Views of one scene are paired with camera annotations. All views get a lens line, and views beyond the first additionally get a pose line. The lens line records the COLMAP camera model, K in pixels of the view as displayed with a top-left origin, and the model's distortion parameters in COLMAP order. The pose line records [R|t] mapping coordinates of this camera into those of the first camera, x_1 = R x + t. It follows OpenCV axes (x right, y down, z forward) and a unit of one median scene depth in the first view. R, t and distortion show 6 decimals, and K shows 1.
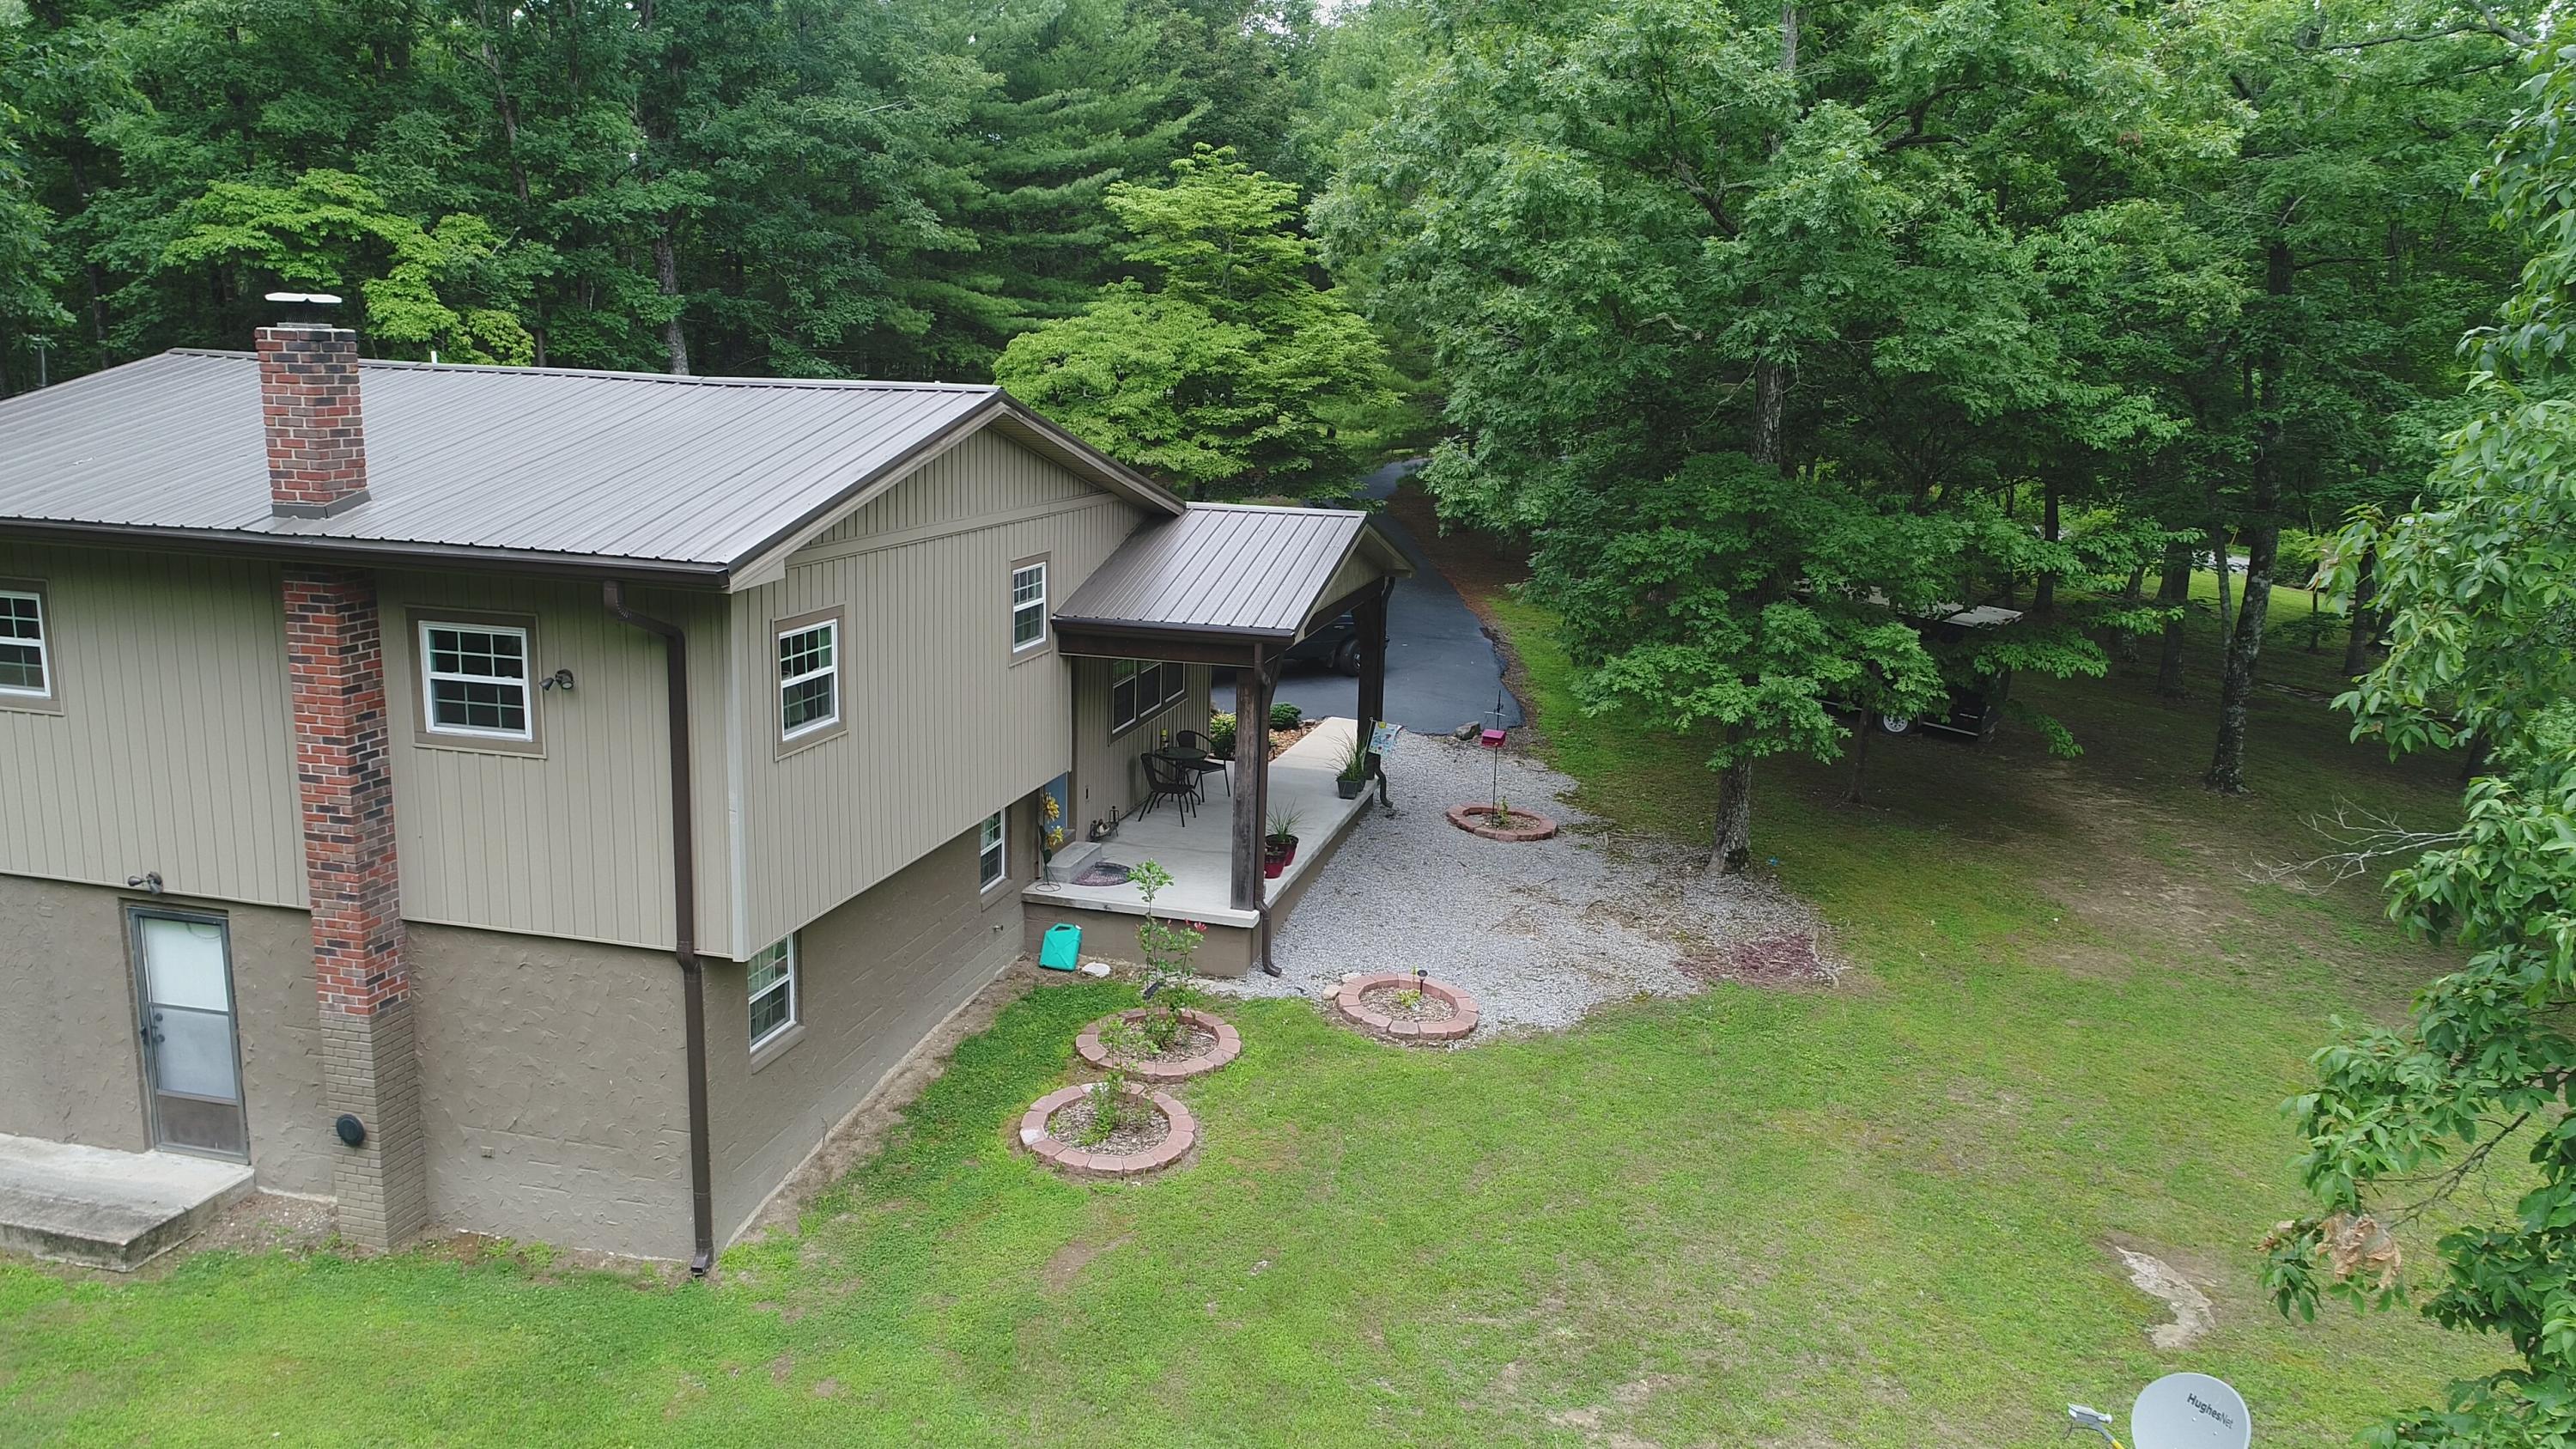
lens RADIAL K [[1823.5, 0, 1288.0], [0, 1823.5, 724.5], [0, 0, 1]] dist [0.012292, 0.004589]
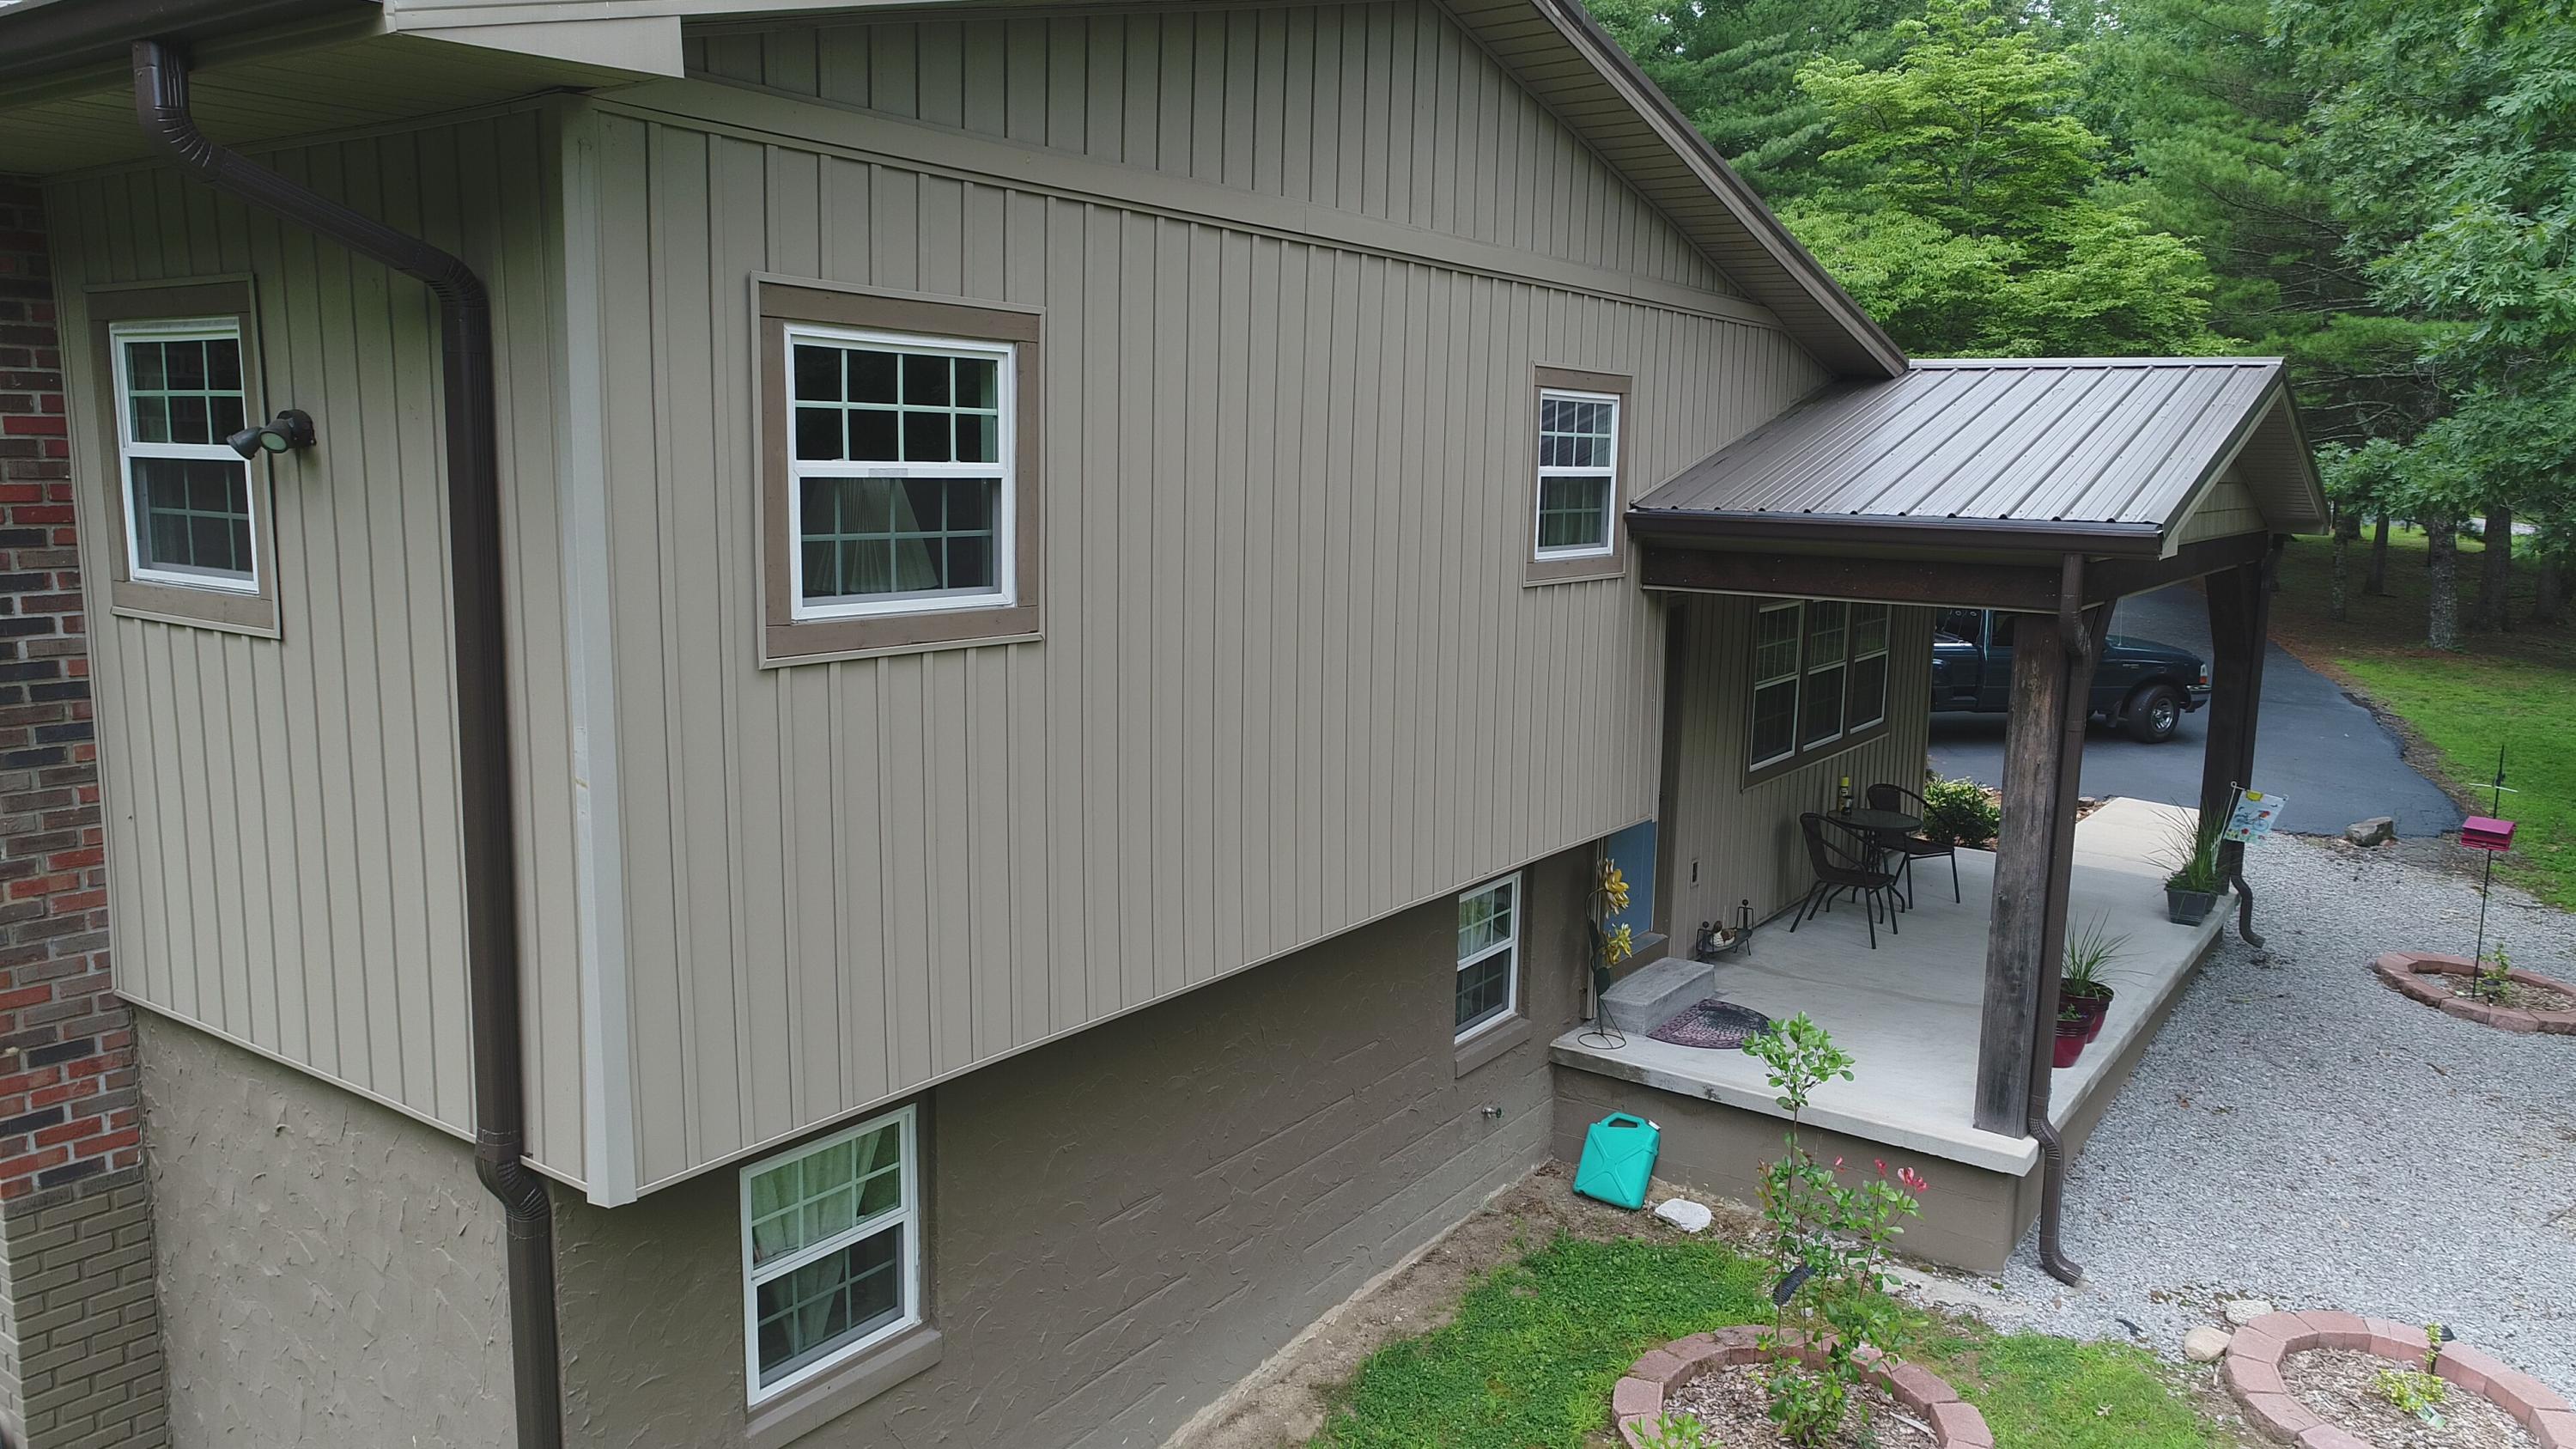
lens RADIAL K [[1825.6, 0, 1288.0], [0, 1825.6, 724.5], [0, 0, 1]] dist [0.003391, 0.004358]
pose [[0.933102, 0.043331, -0.356992, -0.033002], [-0.063799, 0.996913, -0.045753, 0.029283], [0.353907, 0.065468, 0.932986, 0.485097]]
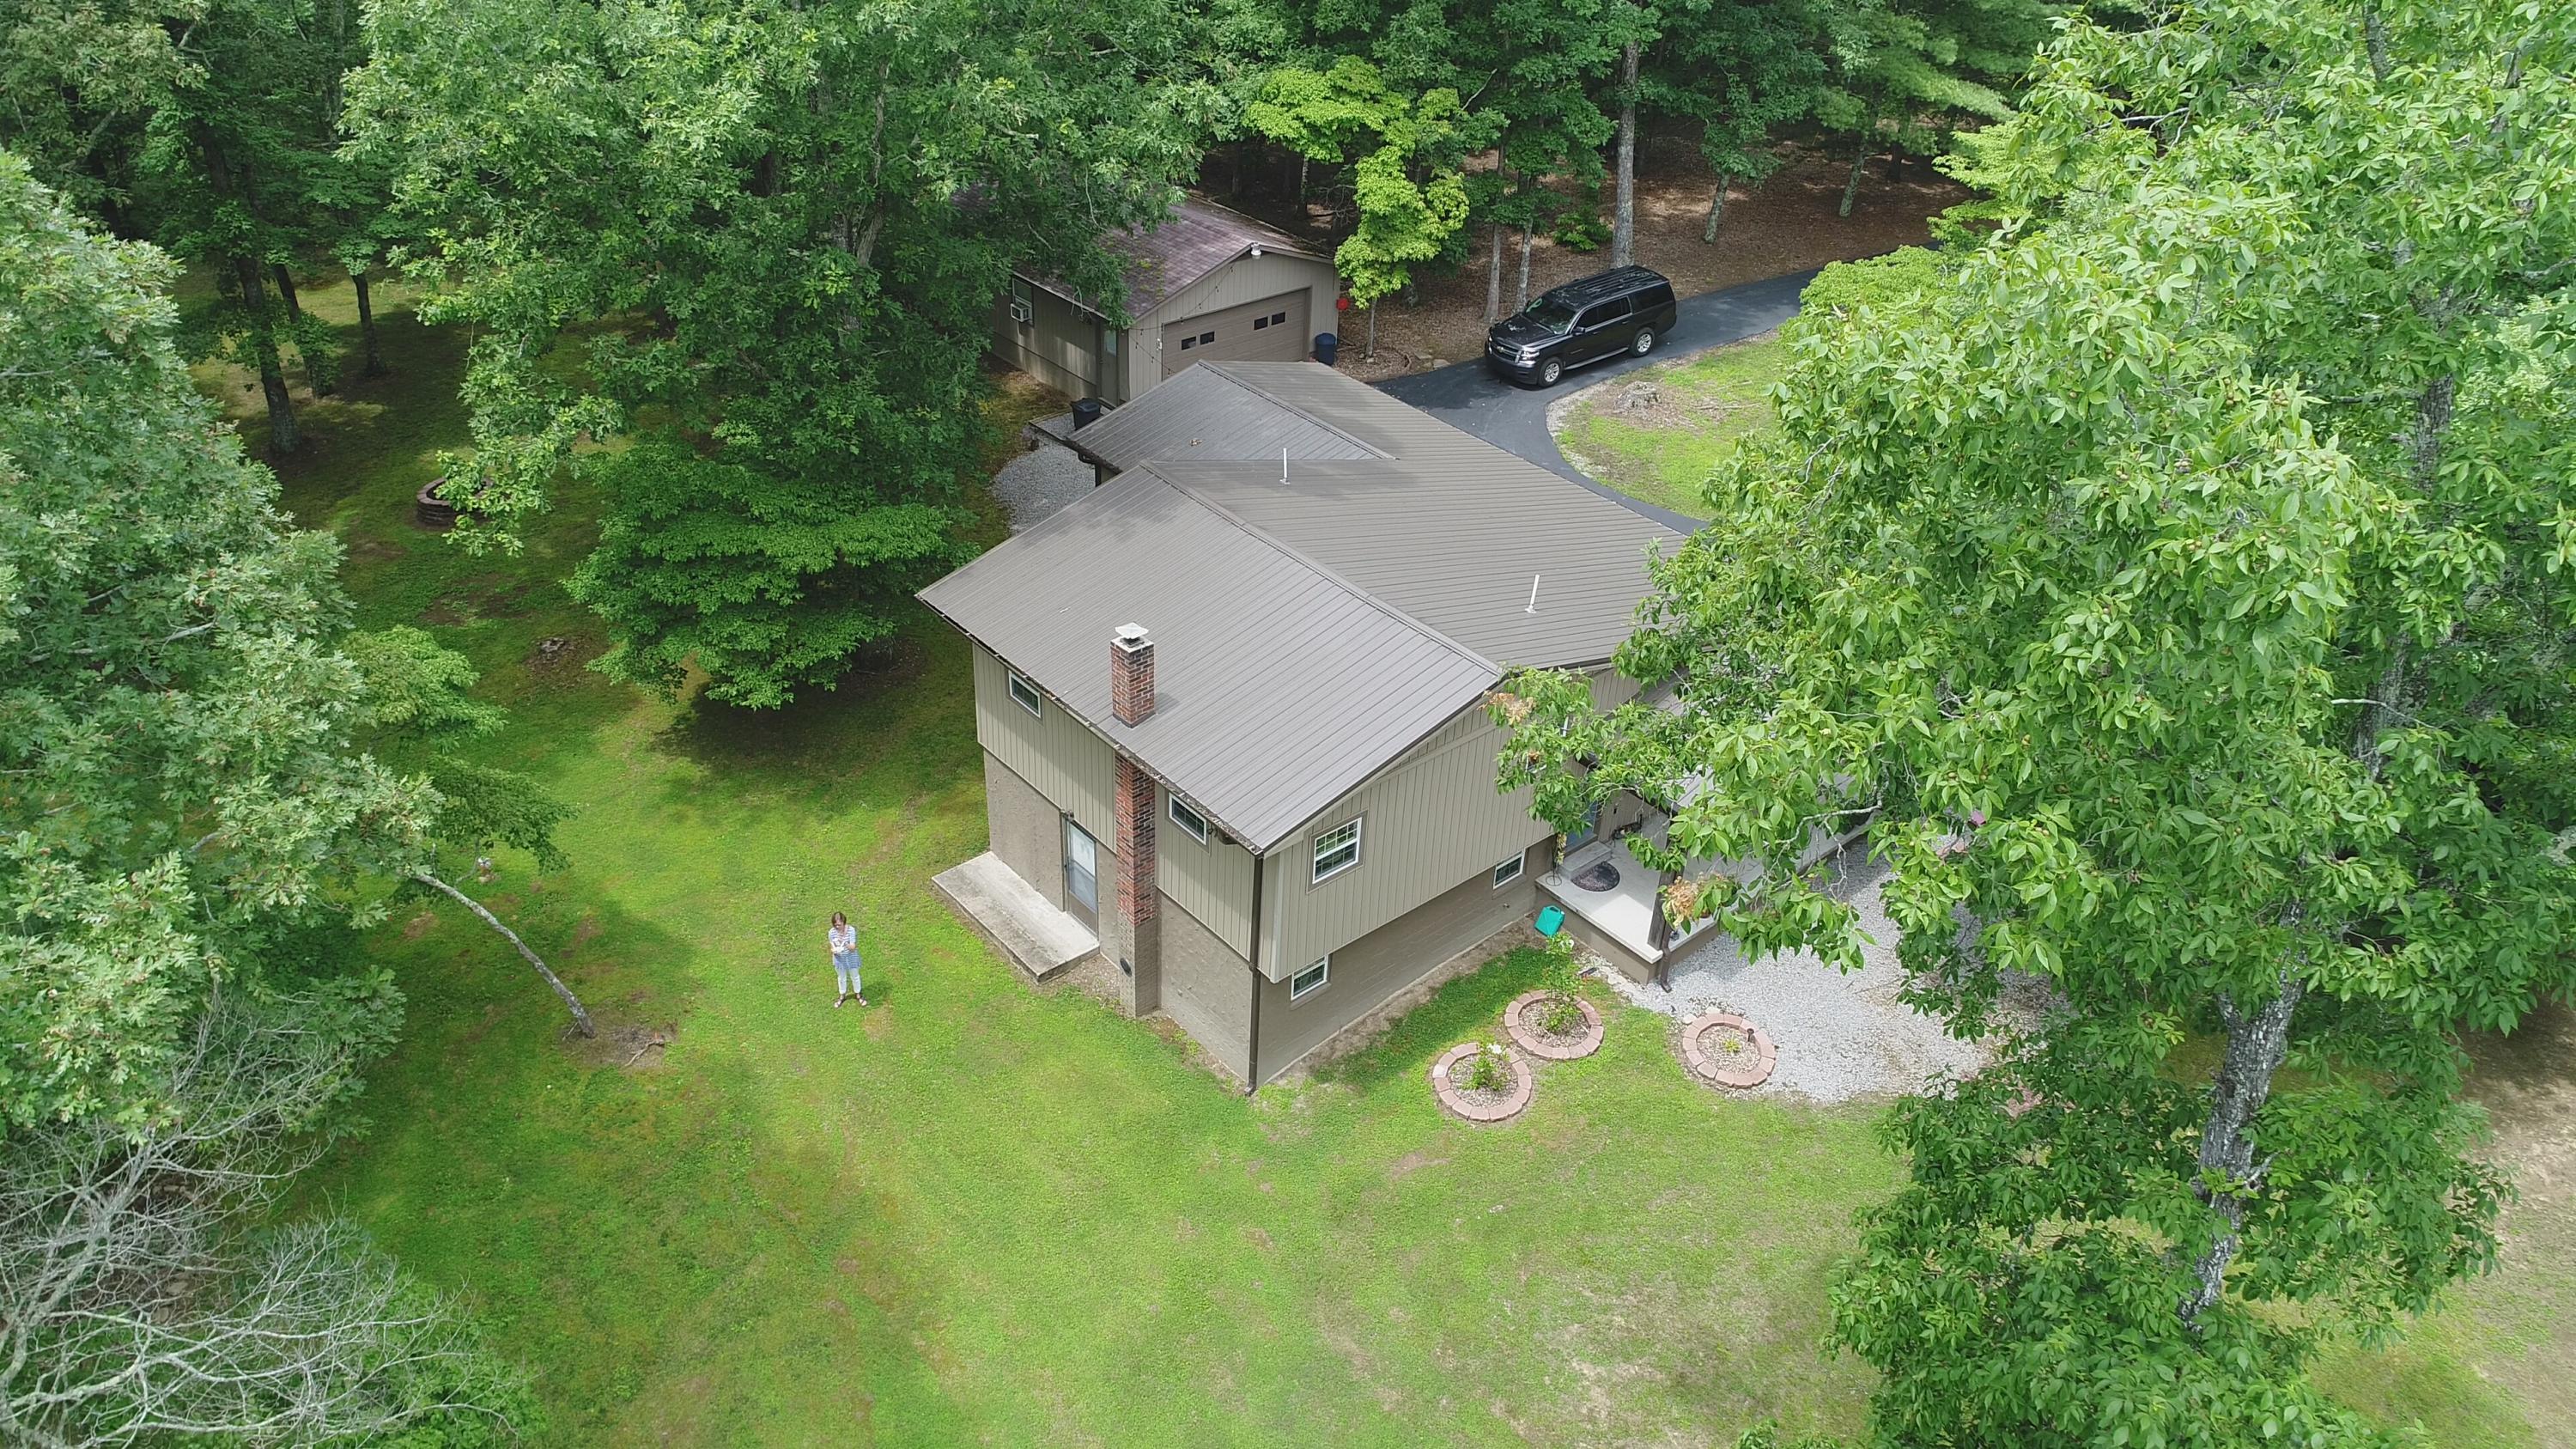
lens RADIAL K [[1823.5, 0, 1288.0], [0, 1823.5, 724.5], [0, 0, 1]] dist [0.012292, 0.004589]
pose [[0.816822, 0.319264, -0.480492, 0.406212], [-0.134519, 0.915349, 0.379527, -0.618529], [0.560987, -0.245371, 0.790624, -0.351580]]
